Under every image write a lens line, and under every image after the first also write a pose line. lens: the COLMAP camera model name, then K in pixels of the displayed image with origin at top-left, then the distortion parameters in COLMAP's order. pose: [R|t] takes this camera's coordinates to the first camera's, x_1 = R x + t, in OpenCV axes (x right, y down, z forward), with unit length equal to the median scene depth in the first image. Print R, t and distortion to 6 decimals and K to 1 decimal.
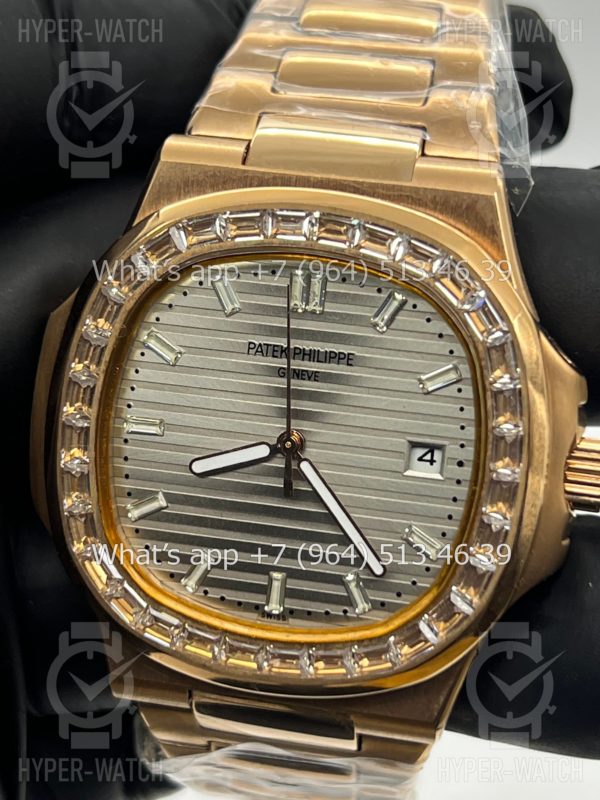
lens RADIAL K [[1844.2, 0, 300.0], [0, 1844.2, 400.0], [0, 0, 1]] dist [0.048319, 0.107498]
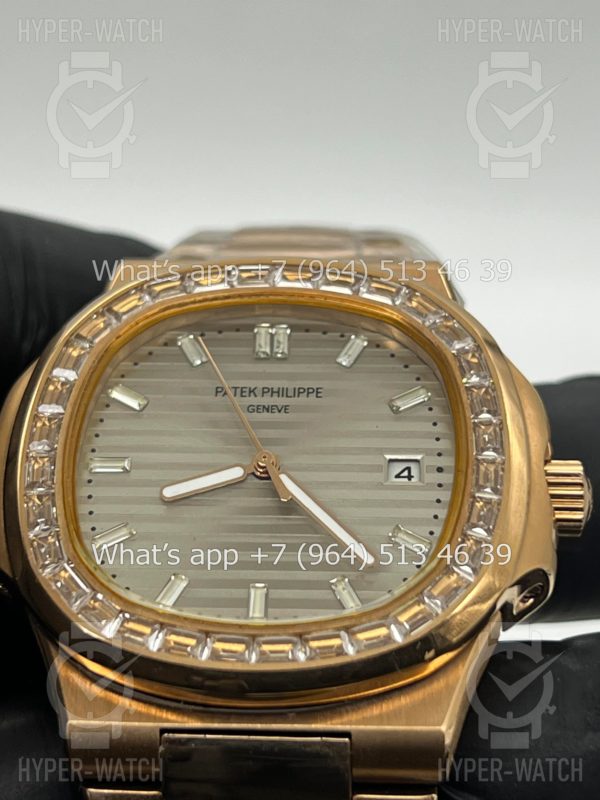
lens RADIAL K [[1844.2, 0, 300.0], [0, 1844.2, 400.0], [0, 0, 1]] dist [0.048319, 0.107498]
pose [[0.987593, 0.025813, 0.154900, -0.138571], [0.076571, 0.782032, -0.618516, 0.601080], [-0.137102, 0.622703, 0.770353, 0.225239]]
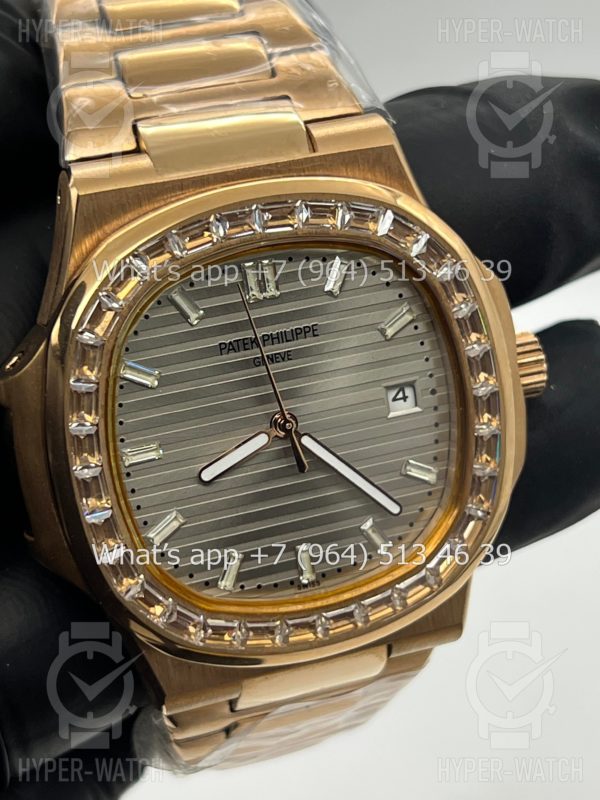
lens RADIAL K [[1844.2, 0, 300.0], [0, 1844.2, 400.0], [0, 0, 1]] dist [0.048319, 0.107498]
pose [[0.851854, -0.314189, 0.419082, -0.430347], [0.277393, 0.949311, 0.147857, -0.141206], [-0.444294, -0.009702, 0.895828, 0.061819]]
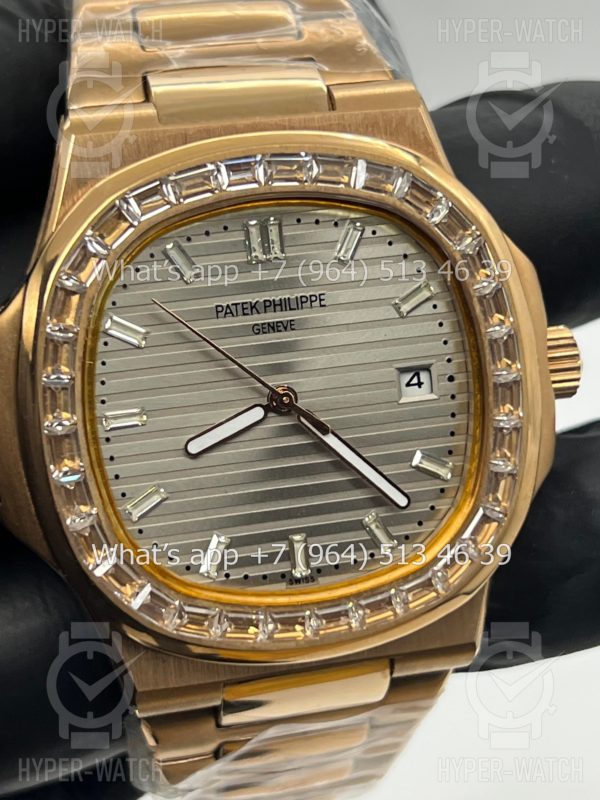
lens RADIAL K [[1844.2, 0, 300.0], [0, 1844.2, 400.0], [0, 0, 1]] dist [0.048319, 0.107498]
pose [[0.901379, -0.223932, 0.370635, -0.352144], [0.232506, 0.972346, 0.022024, 0.004994], [-0.365317, 0.066323, 0.928517, 0.107344]]
